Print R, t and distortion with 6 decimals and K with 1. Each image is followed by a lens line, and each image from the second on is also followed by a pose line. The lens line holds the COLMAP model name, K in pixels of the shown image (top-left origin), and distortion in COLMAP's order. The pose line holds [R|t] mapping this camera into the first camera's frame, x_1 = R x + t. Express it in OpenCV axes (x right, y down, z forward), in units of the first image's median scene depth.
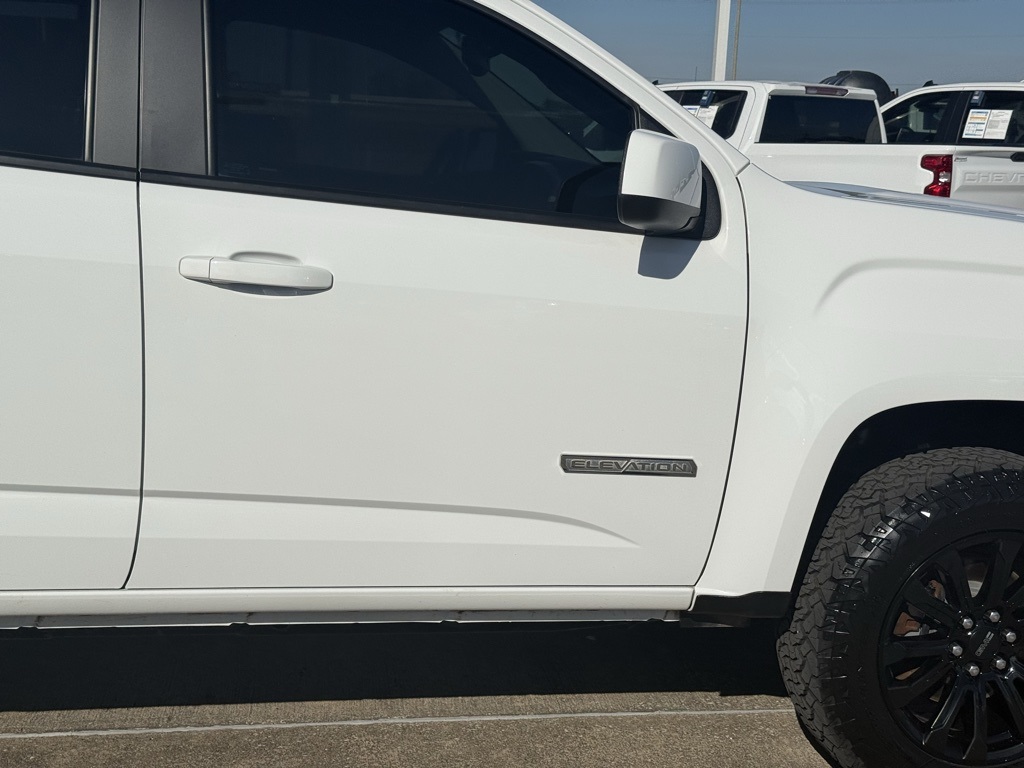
lens RADIAL K [[1430.2, 0, 520.2], [0, 1430.2, 378.3], [0, 0, 1]] dist [0.117256, 0.000000]
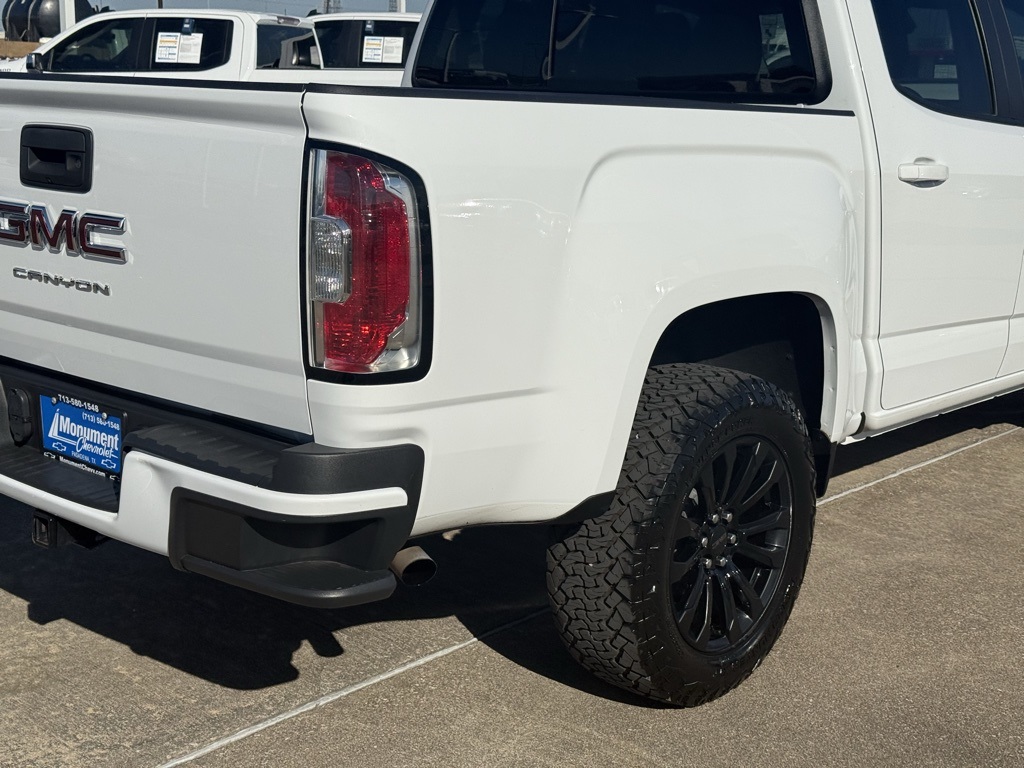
lens RADIAL K [[1430.2, 0, 505.4], [0, 1430.2, 392.8], [0, 0, 1]] dist [0.117256, 0.000000]
pose [[0.791288, -0.157925, 0.590697, -1.516681], [0.116184, 0.987303, 0.108321, -0.071925], [-0.600303, -0.017084, 0.799590, 0.020556]]
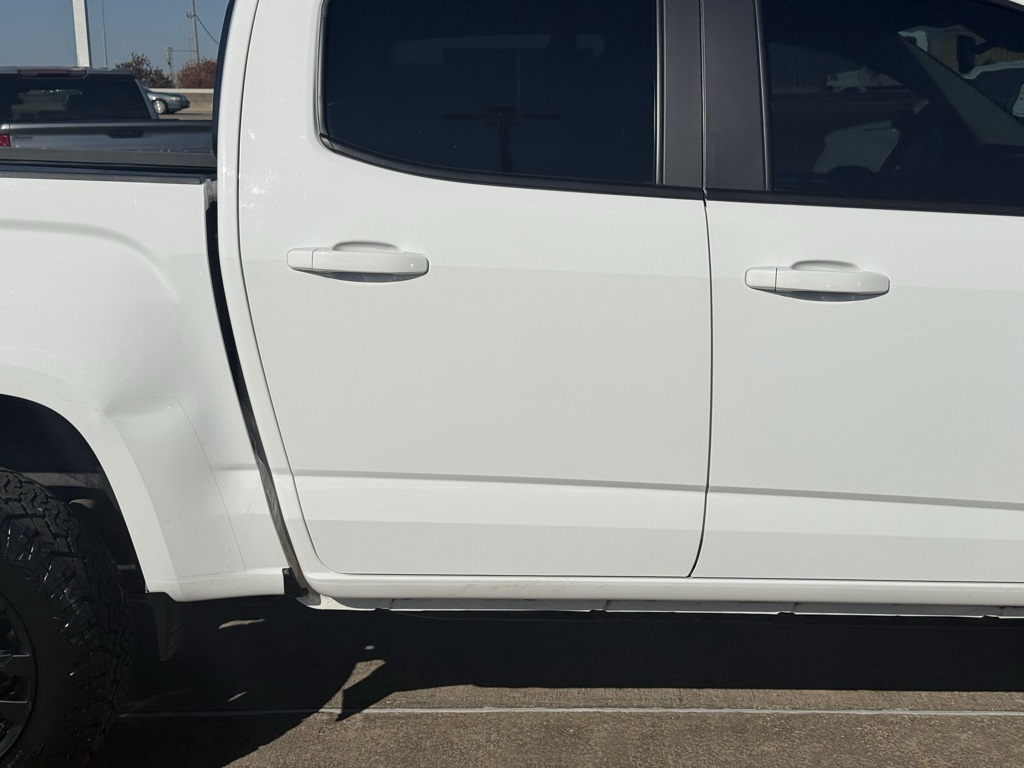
lens RADIAL K [[1430.2, 0, 503.9], [0, 1430.2, 382.8], [0, 0, 1]] dist [0.117256, 0.000000]
pose [[0.980035, -0.017597, -0.198046, -0.175251], [0.018909, 0.999810, 0.004734, -0.006691], [0.197925, -0.008384, 0.980181, -0.070742]]
